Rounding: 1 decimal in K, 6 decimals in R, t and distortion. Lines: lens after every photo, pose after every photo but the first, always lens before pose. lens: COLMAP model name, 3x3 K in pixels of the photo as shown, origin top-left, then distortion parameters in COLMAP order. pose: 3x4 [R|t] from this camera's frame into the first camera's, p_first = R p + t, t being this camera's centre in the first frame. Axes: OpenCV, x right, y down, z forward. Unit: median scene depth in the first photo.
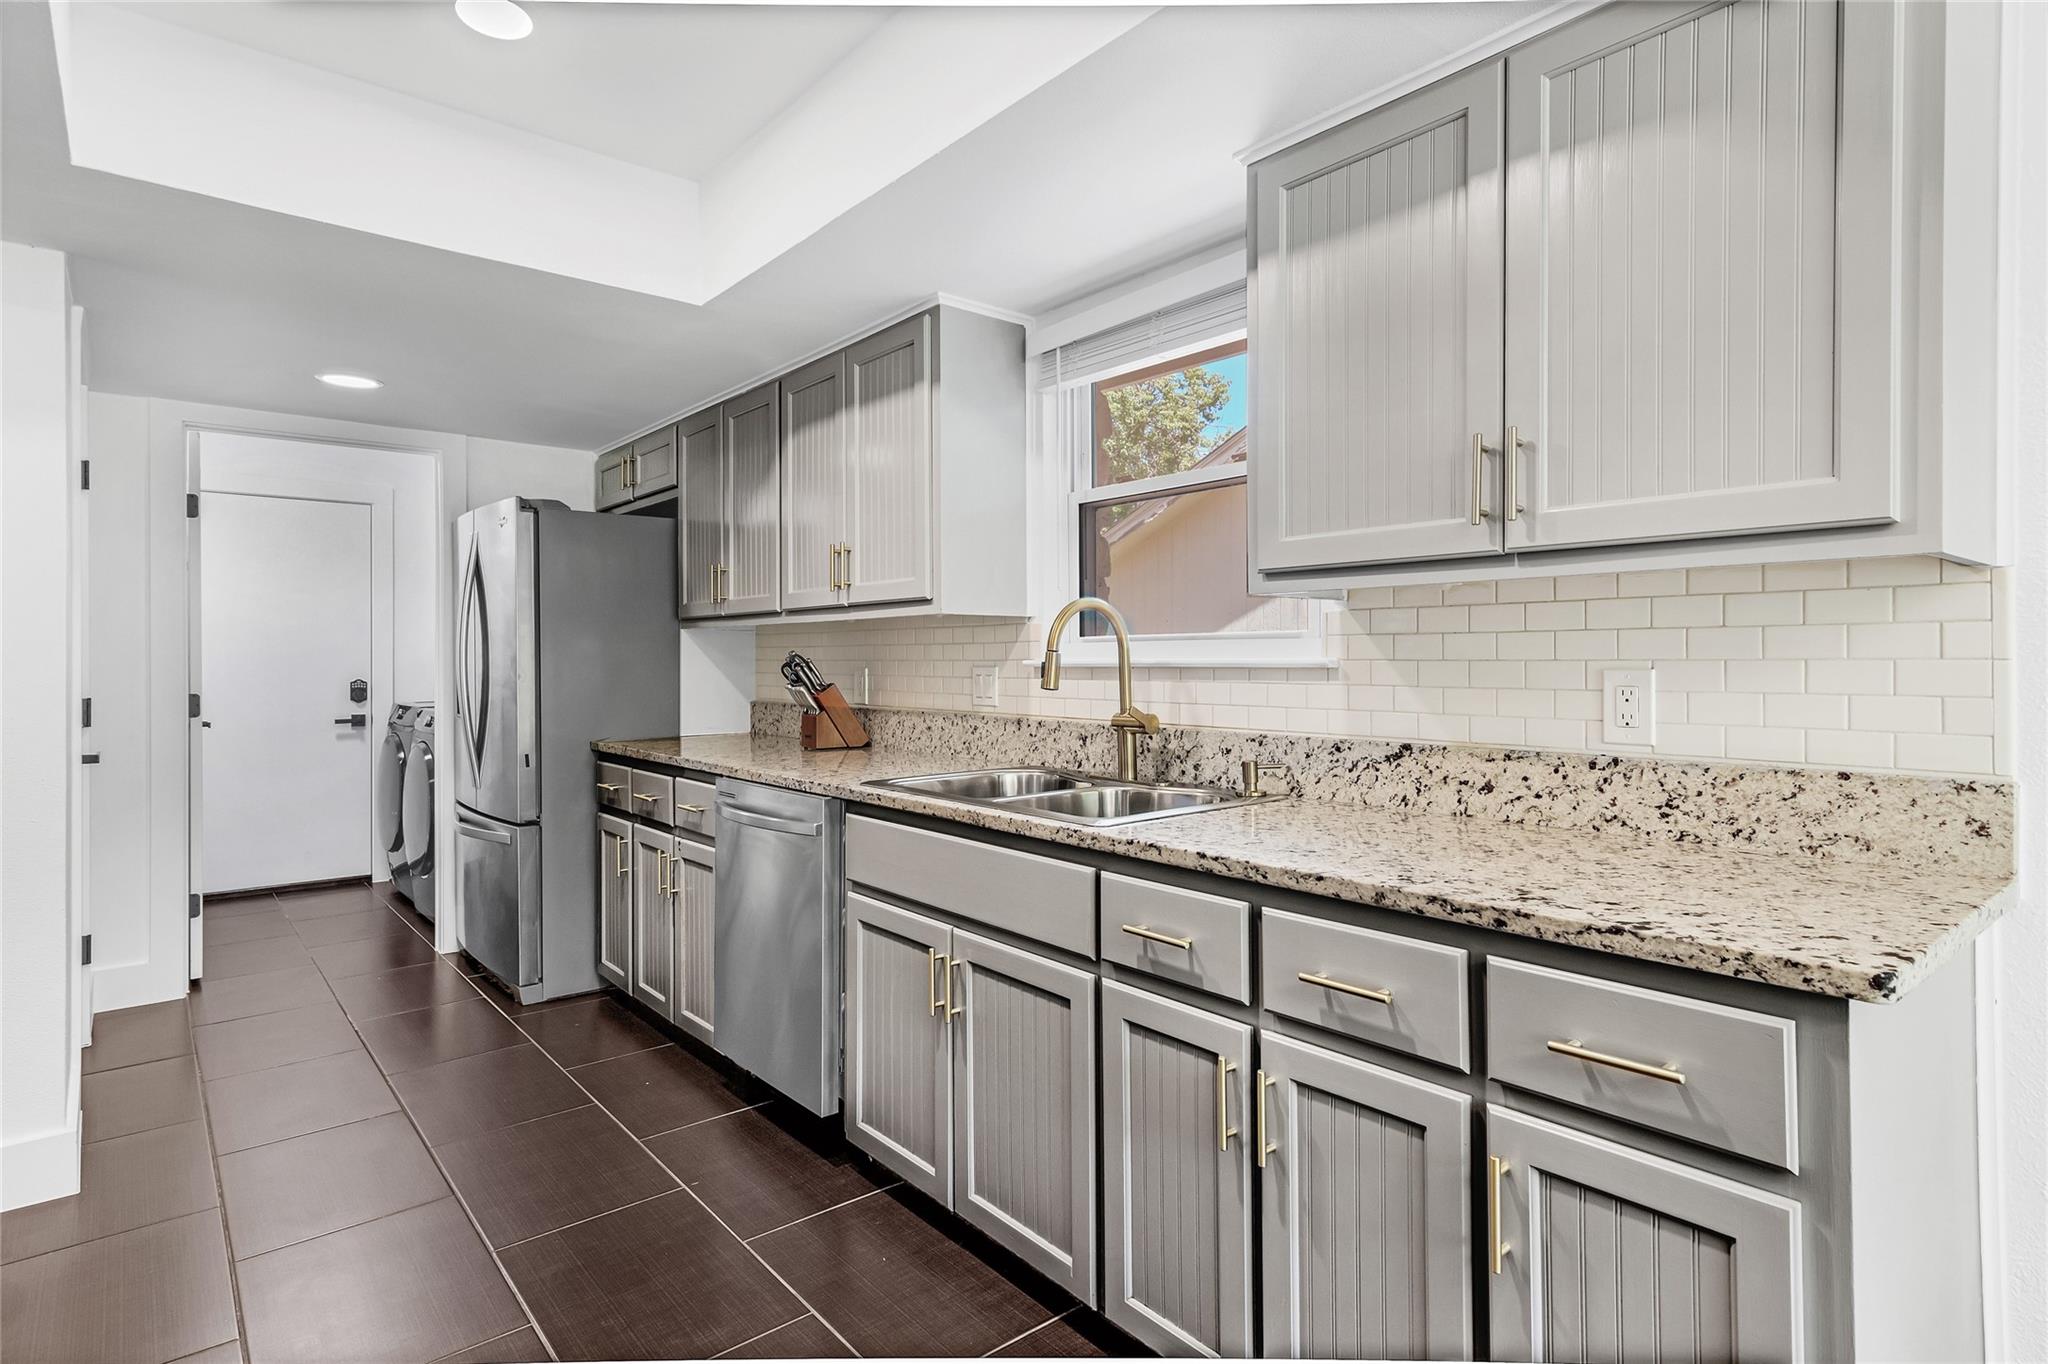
lens RADIAL K [[1041.7, 0, 1039.2], [0, 1041.7, 665.4], [0, 0, 1]] dist [0.011206, 0.000717]
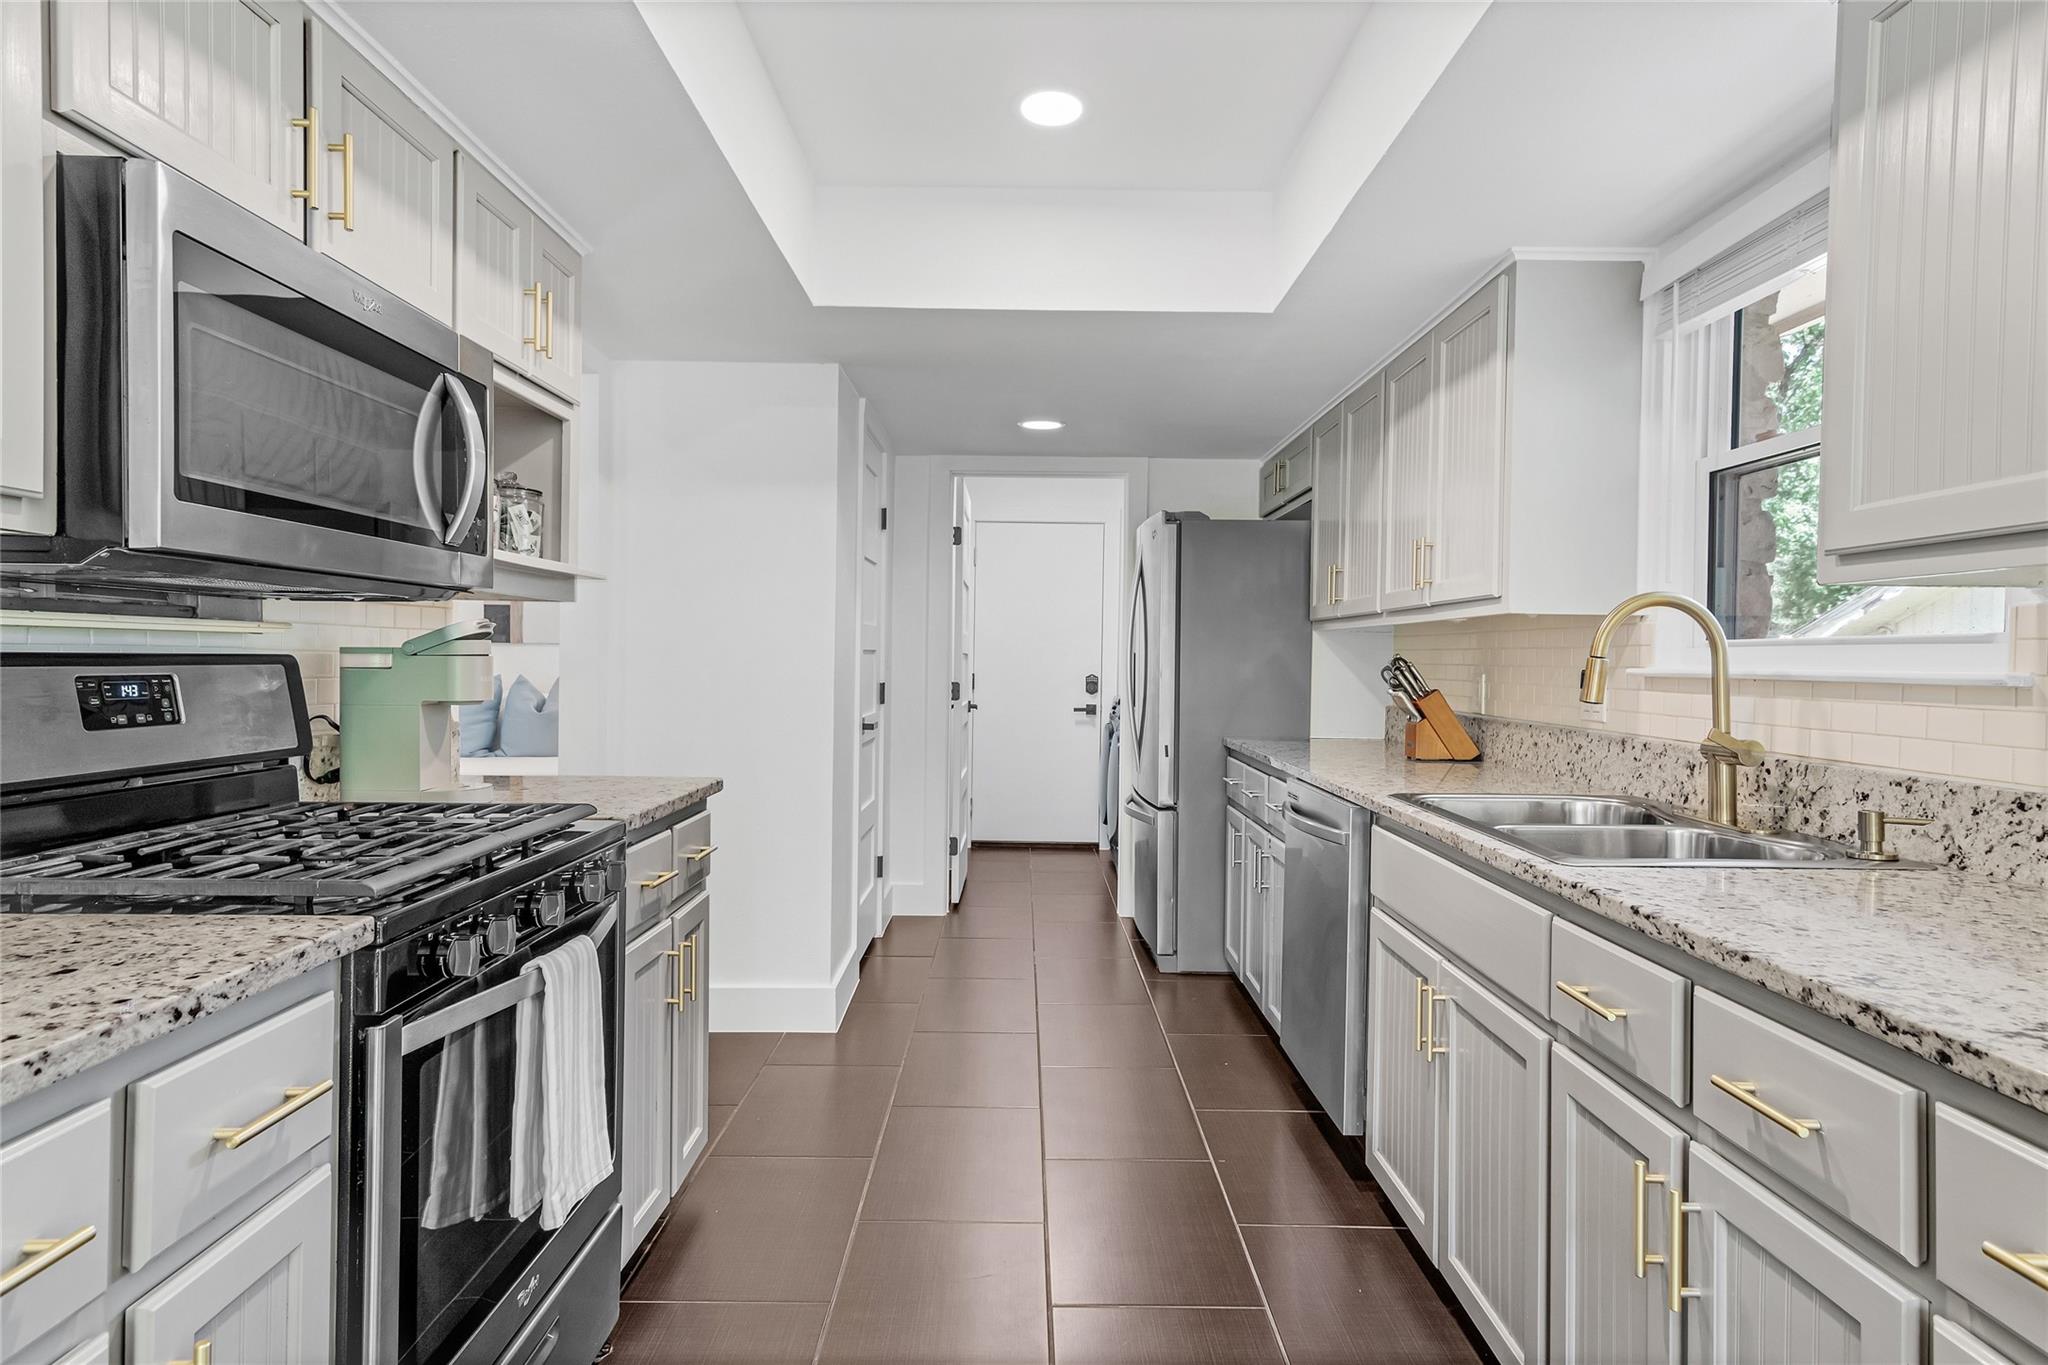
lens RADIAL K [[1102.9, 0, 1037.6], [0, 1102.9, 680.2], [0, 0, 1]] dist [0.015100, 0.000687]
pose [[0.776057, 0.026553, -0.630104, 0.245756], [-0.019763, 0.999646, 0.017786, -0.002289], [0.630353, -0.001350, 0.776307, 0.027571]]
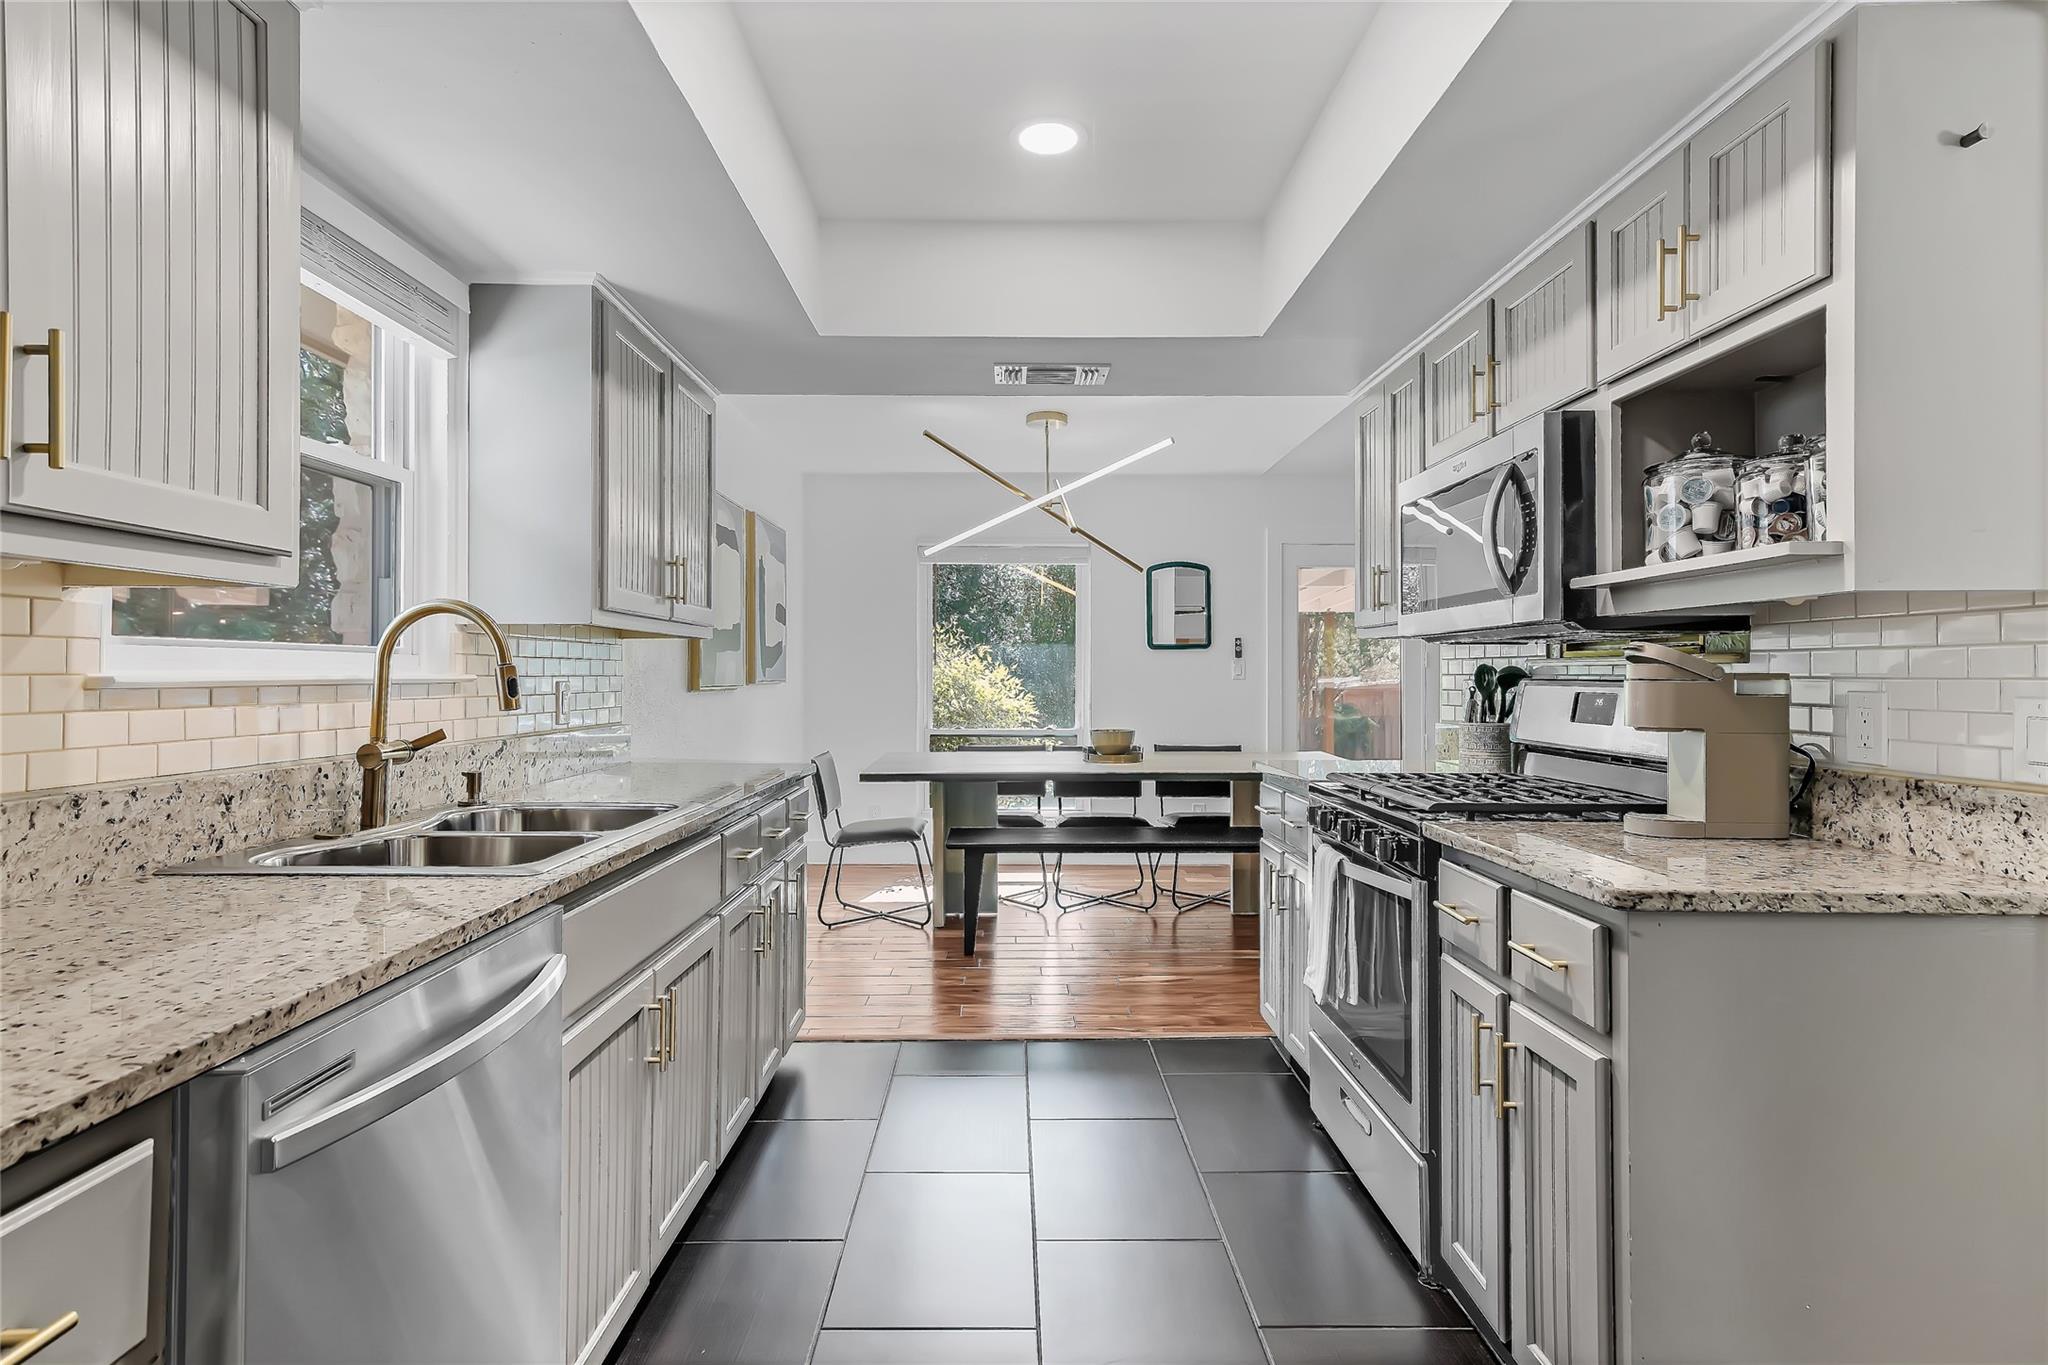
lens RADIAL K [[1102.9, 0, 1037.6], [0, 1102.9, 680.2], [0, 0, 1]] dist [0.015100, 0.000687]
pose [[-0.785366, -0.000972, 0.619031, -0.986524], [0.003424, 0.999977, 0.005914, -0.005783], [-0.619022, 0.006764, -0.785345, 1.599316]]
